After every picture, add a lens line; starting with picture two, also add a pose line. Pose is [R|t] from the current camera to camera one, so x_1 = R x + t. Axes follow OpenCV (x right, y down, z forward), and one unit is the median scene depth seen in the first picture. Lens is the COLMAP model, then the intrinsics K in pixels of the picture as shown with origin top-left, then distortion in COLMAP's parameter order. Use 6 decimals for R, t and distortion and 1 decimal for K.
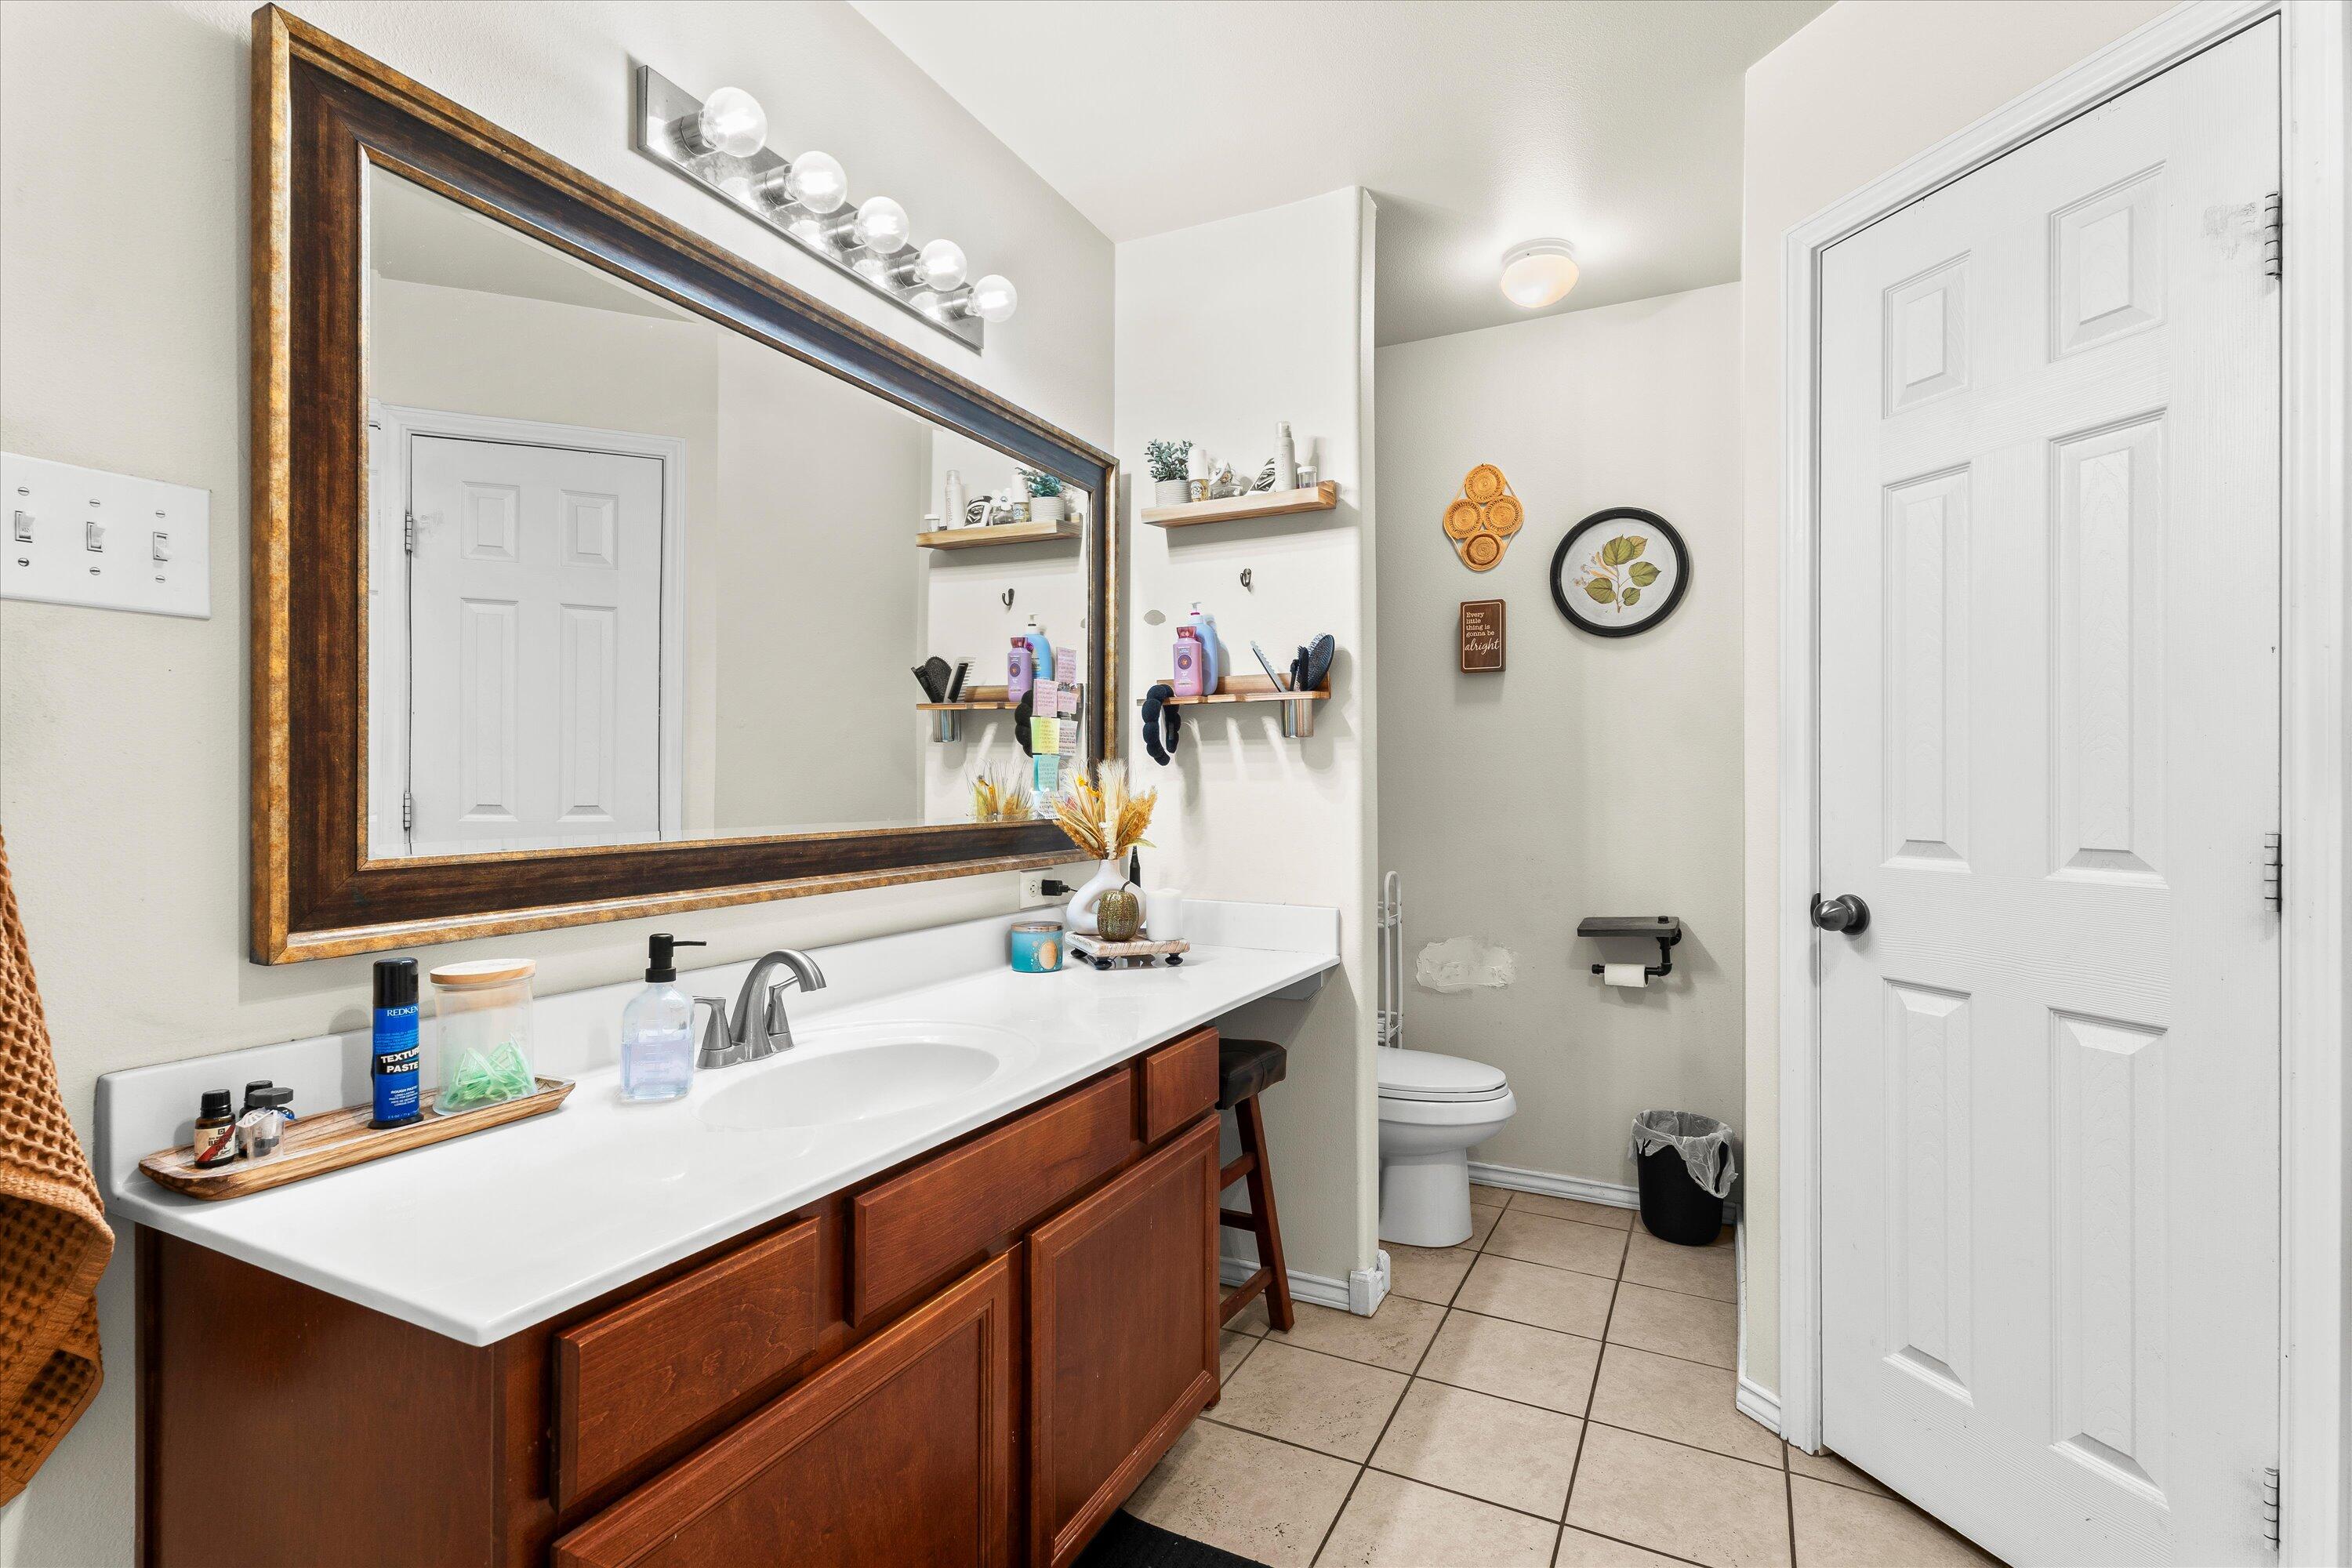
lens RADIAL K [[1103.6, 0, 1172.5], [0, 1103.6, 786.4], [0, 0, 1]] dist [0.002289, 0.000533]
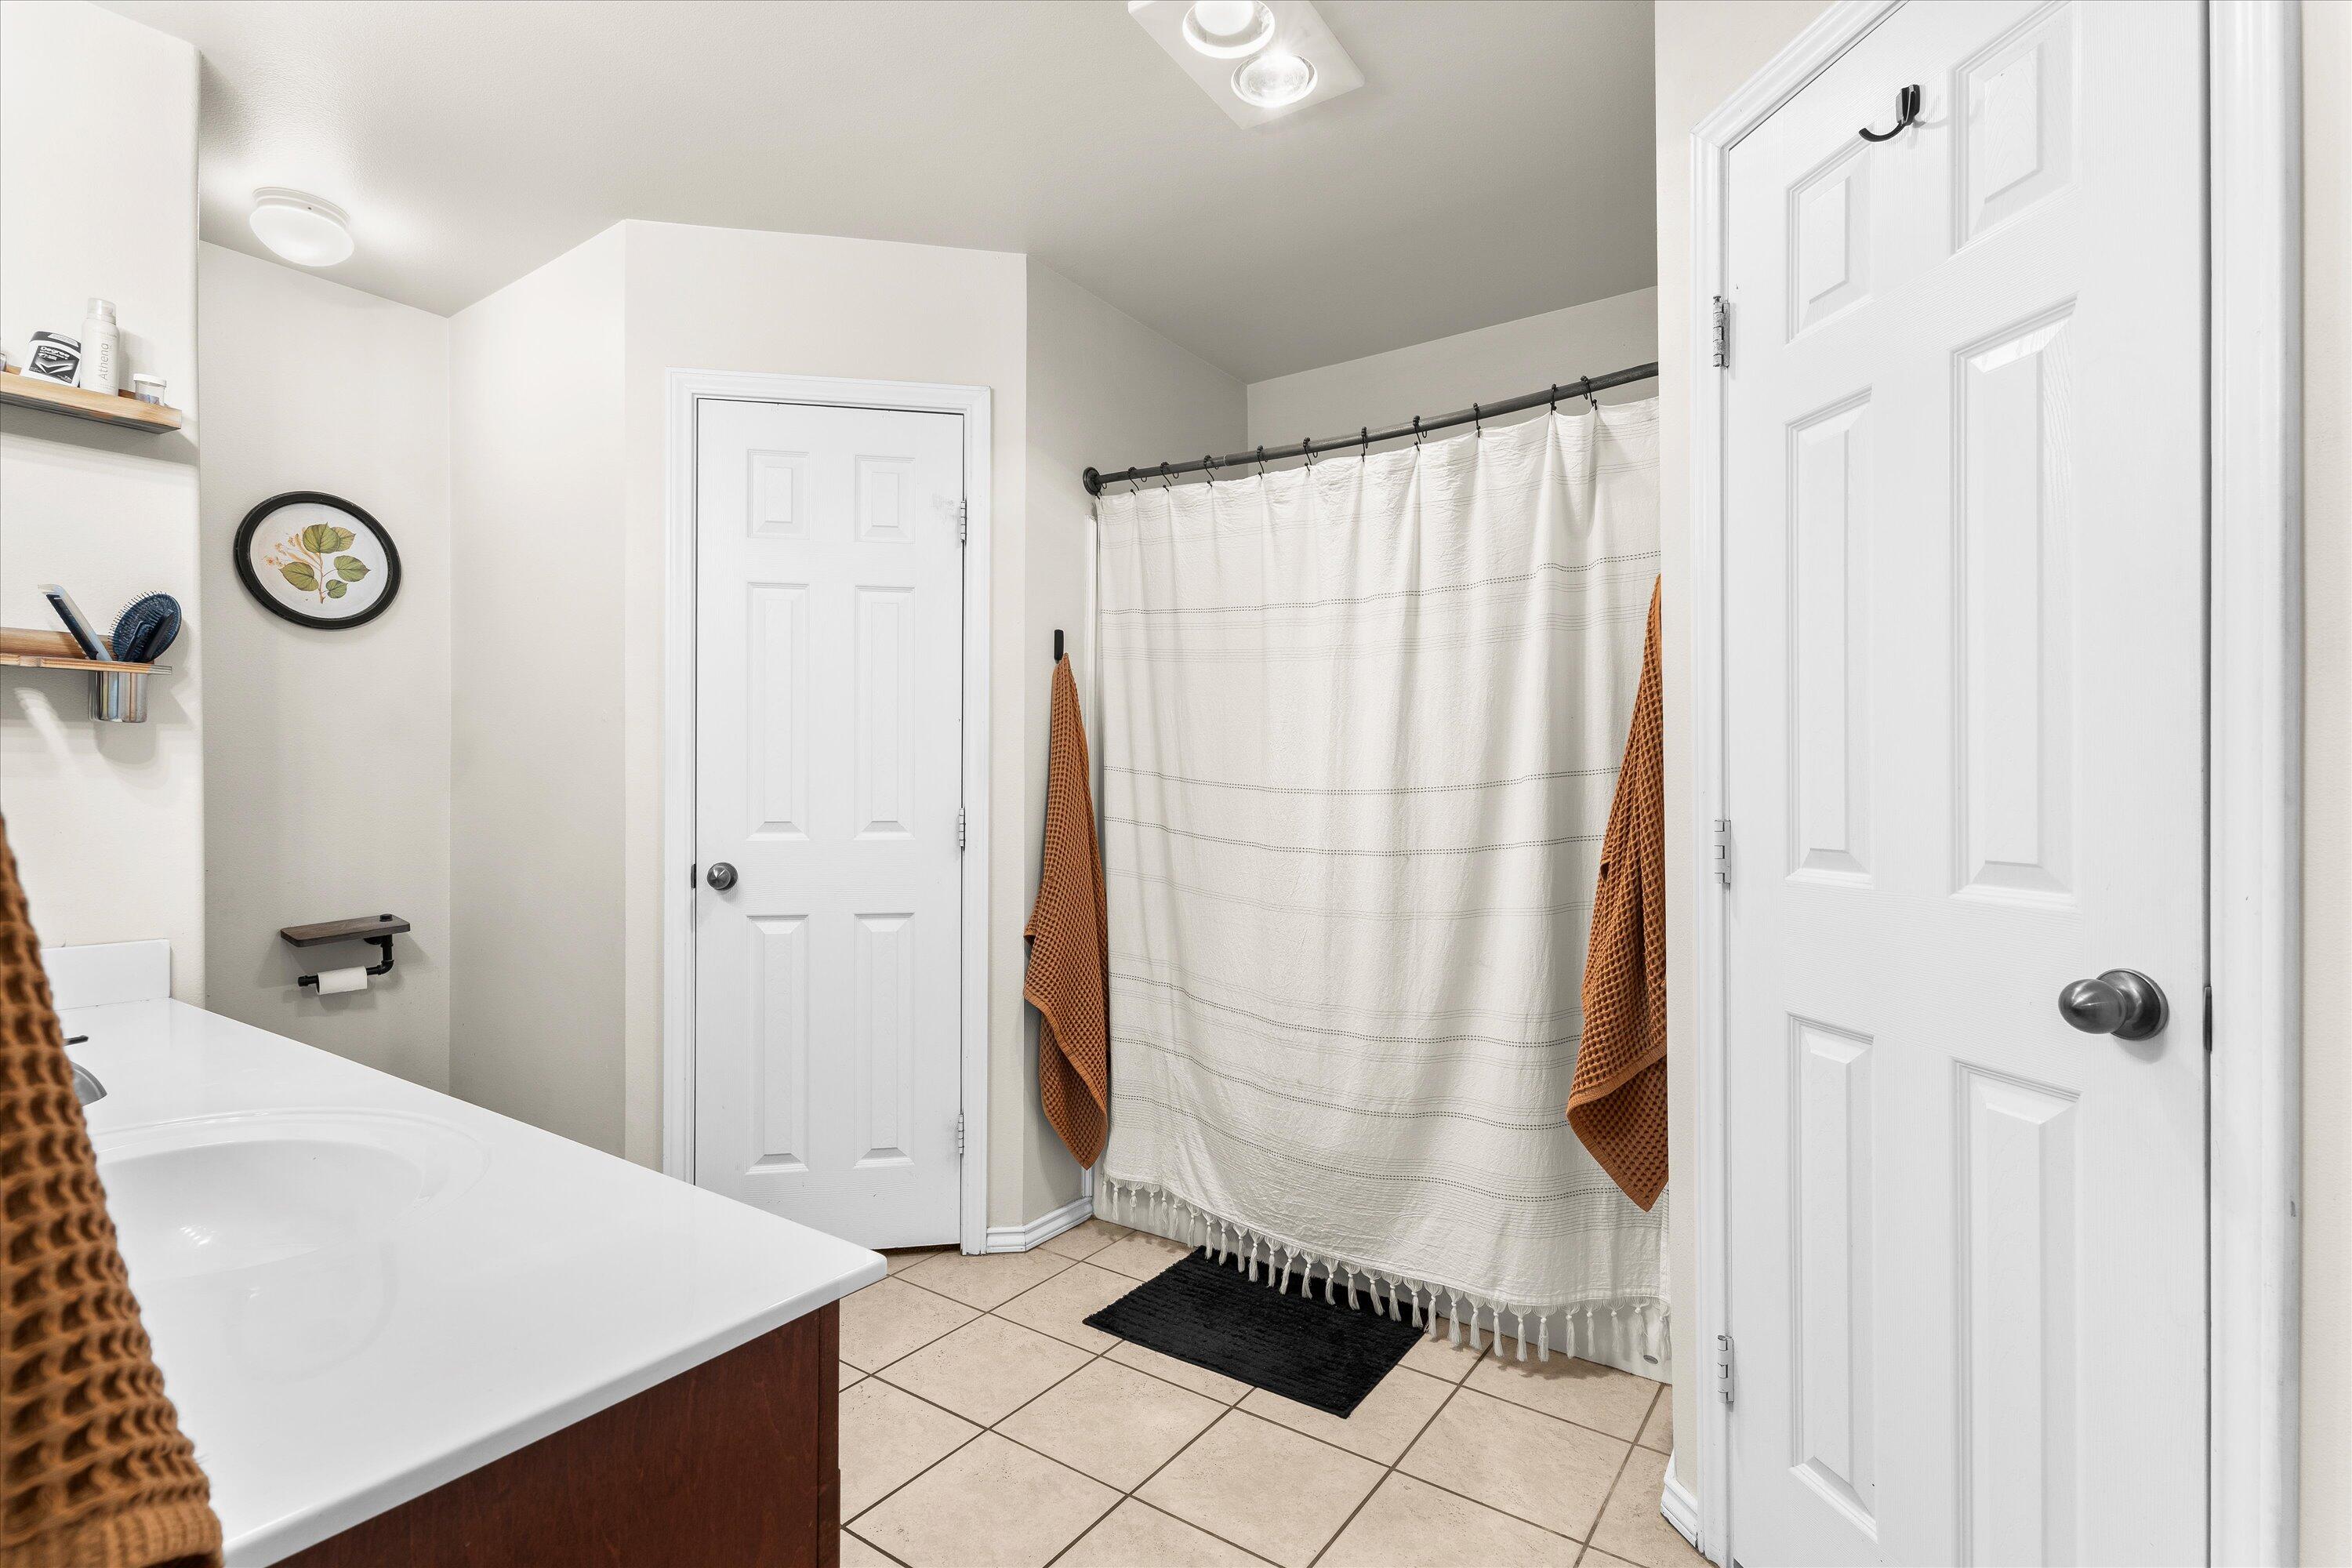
lens RADIAL K [[1103.6, 0, 1172.5], [0, 1103.6, 786.4], [0, 0, 1]] dist [0.002289, 0.000533]
pose [[0.130861, -0.007564, 0.991372, -0.455573], [0.000252, 0.999971, 0.007596, -0.006705], [-0.991401, -0.000744, 0.130860, 0.150578]]
